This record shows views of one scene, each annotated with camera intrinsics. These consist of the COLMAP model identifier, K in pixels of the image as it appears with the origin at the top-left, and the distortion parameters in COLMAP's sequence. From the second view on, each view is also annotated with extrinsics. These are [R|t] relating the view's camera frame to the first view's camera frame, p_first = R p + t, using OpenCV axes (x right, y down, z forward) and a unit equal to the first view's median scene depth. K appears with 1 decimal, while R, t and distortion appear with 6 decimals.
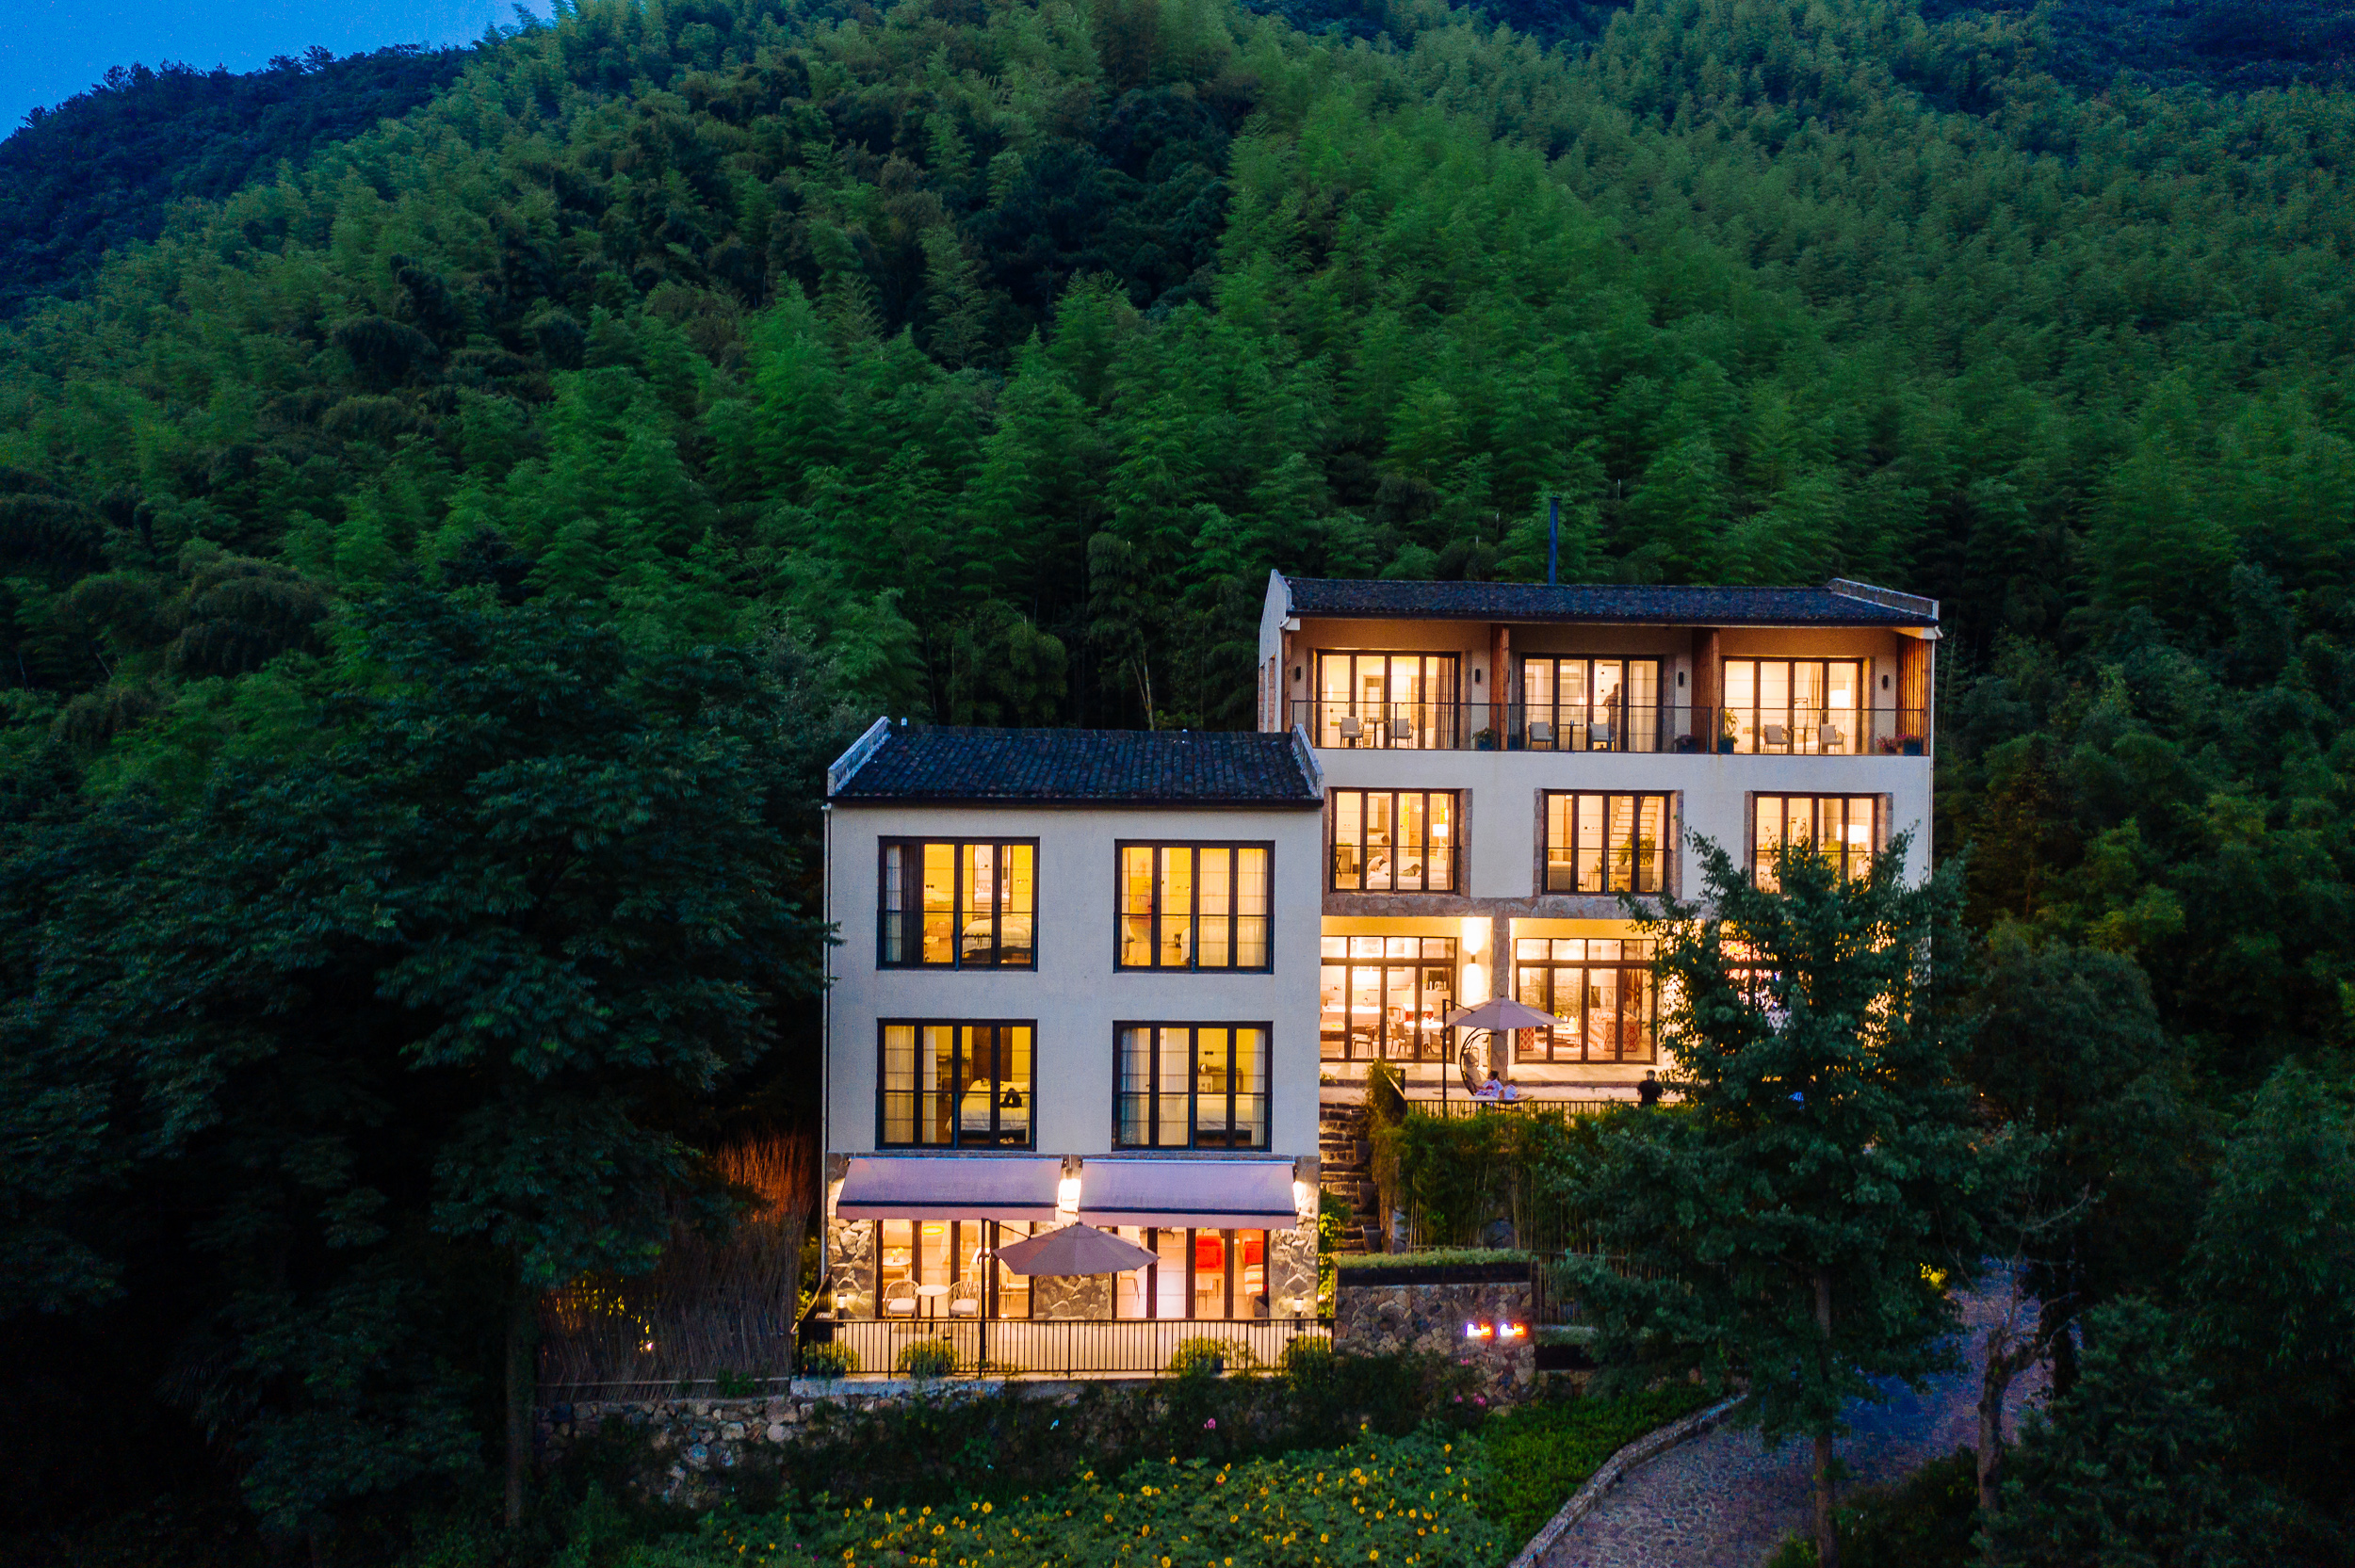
lens RADIAL K [[1902.8, 0, 1208.5], [0, 1902.8, 791.5], [0, 0, 1]] dist [-0.021275, -0.017167]
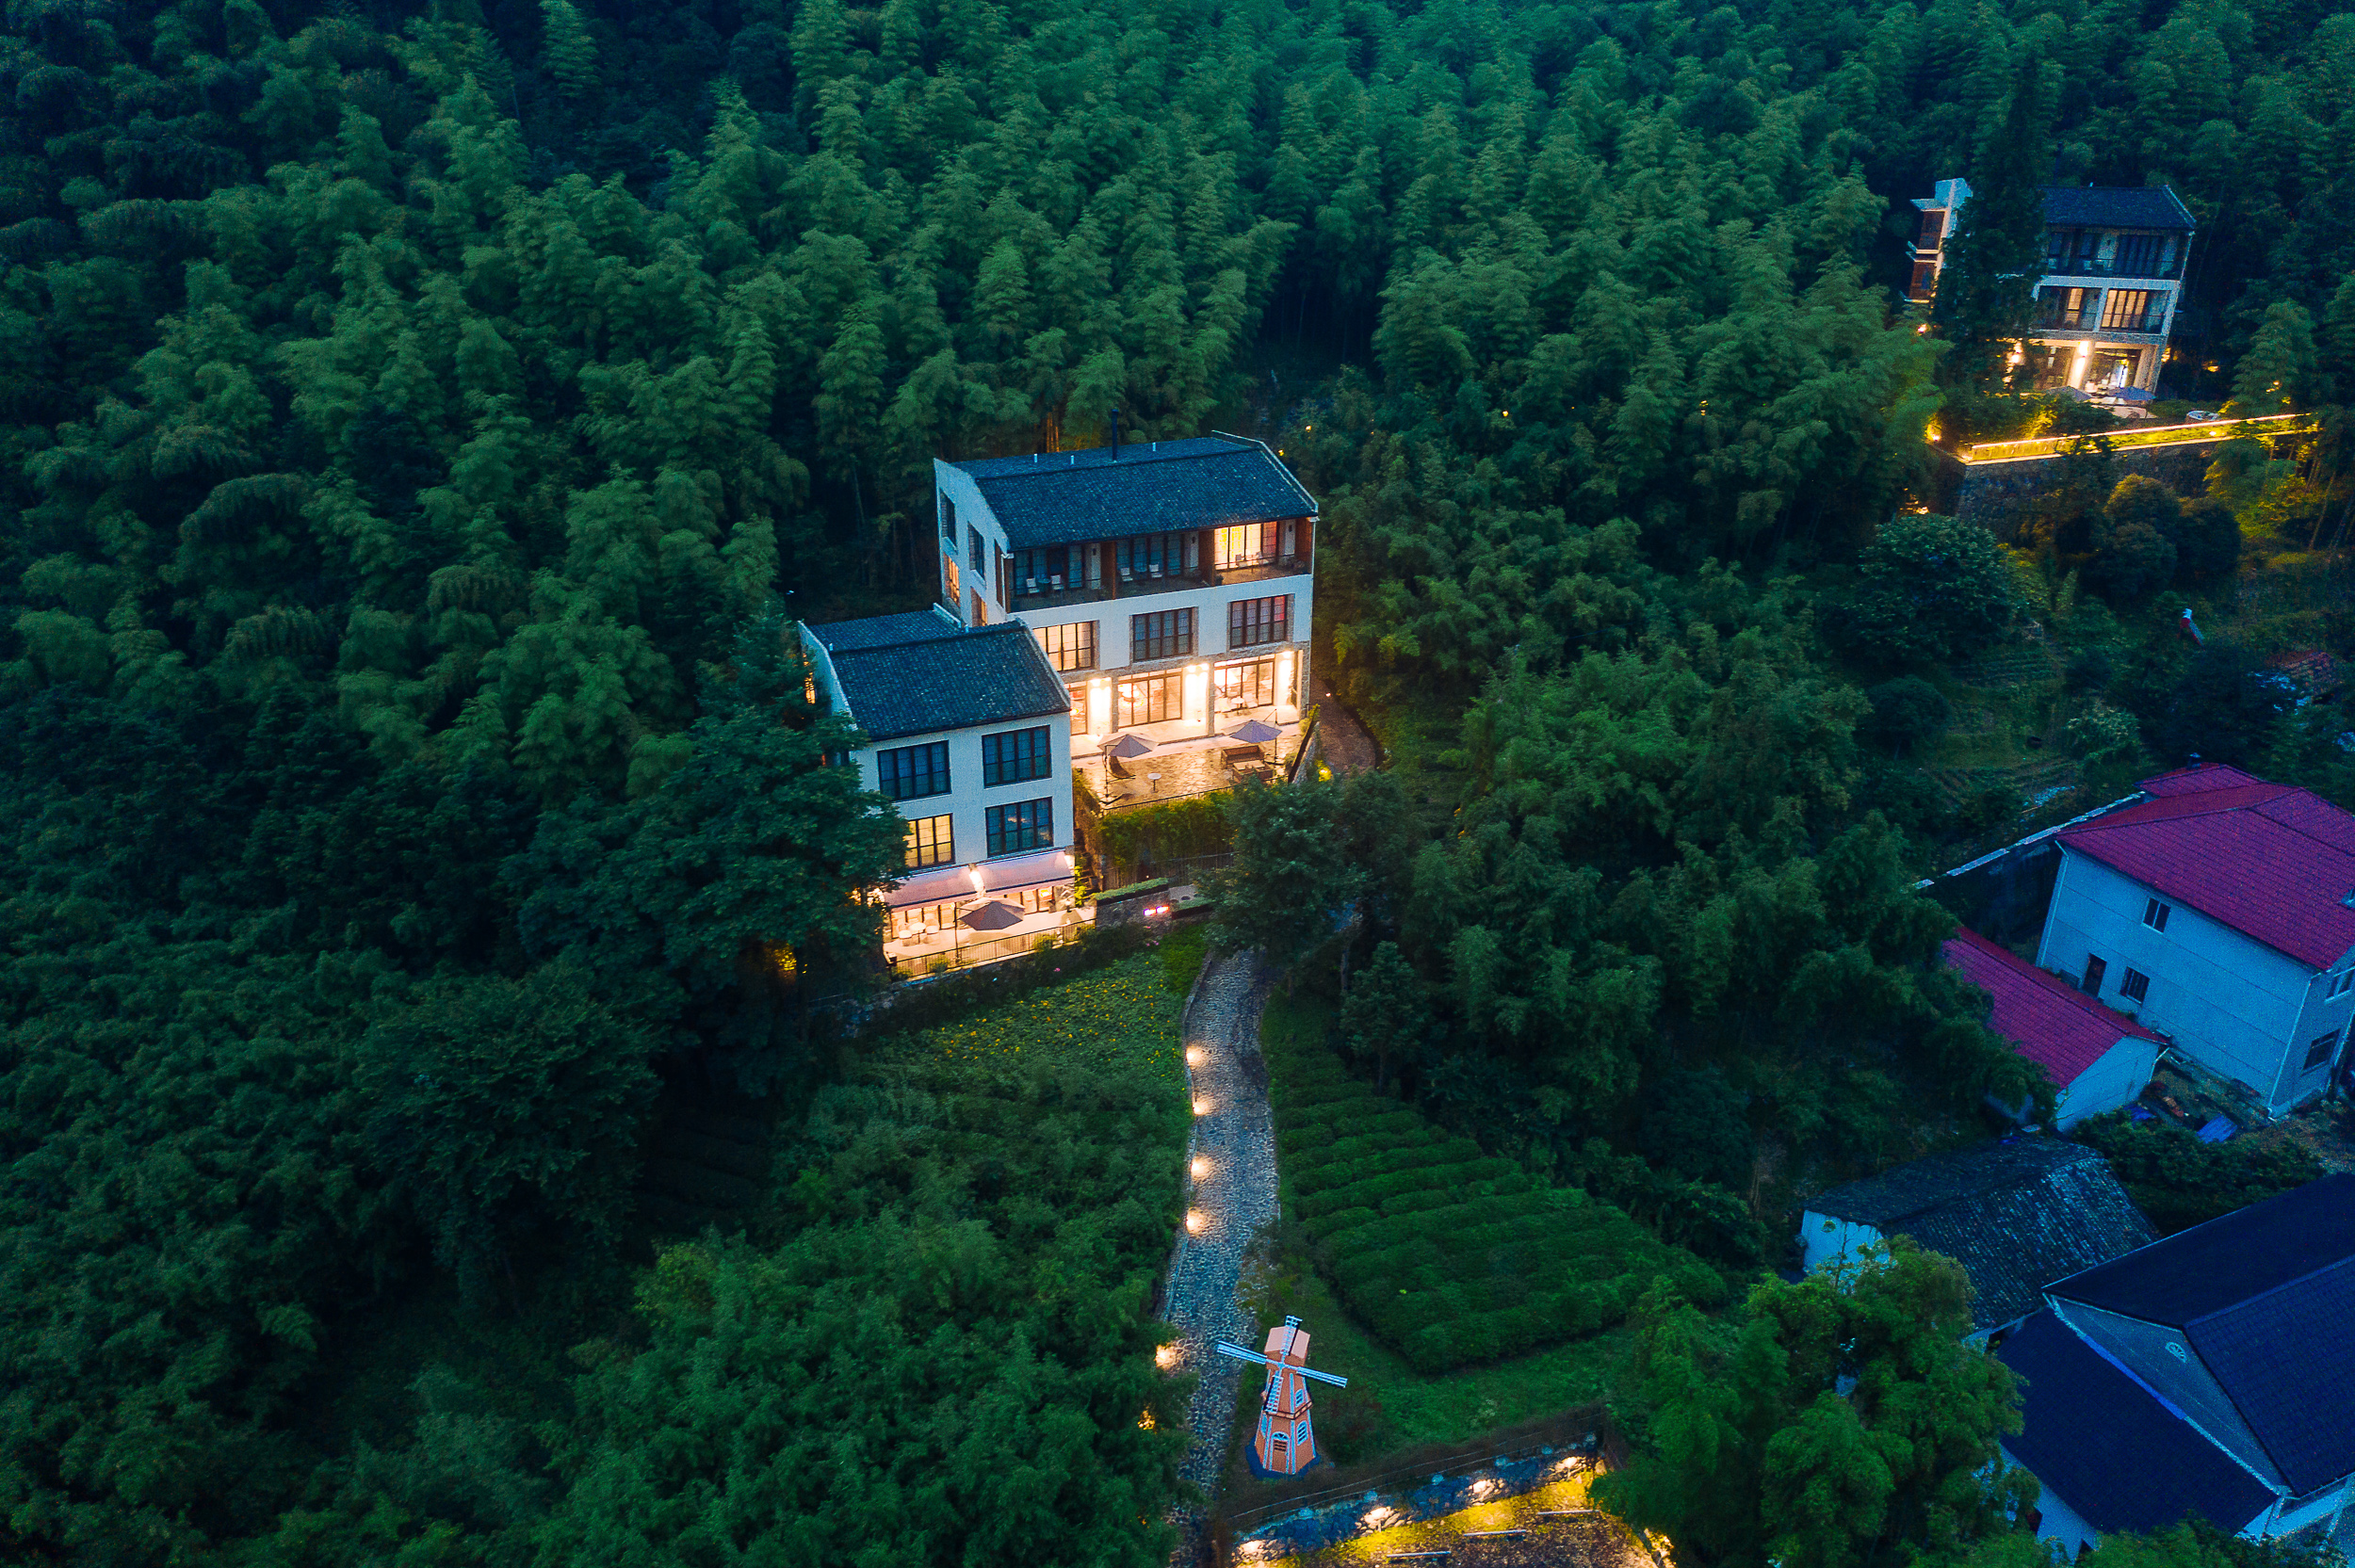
lens RADIAL K [[1902.8, 0, 1182.7], [0, 1902.8, 792.3], [0, 0, 1]] dist [-0.021275, -0.017167]
pose [[0.943982, -0.161016, 0.288047, -0.379090], [0.017610, 0.896217, 0.443265, -0.713328], [-0.329526, -0.413362, 0.848849, -0.795686]]
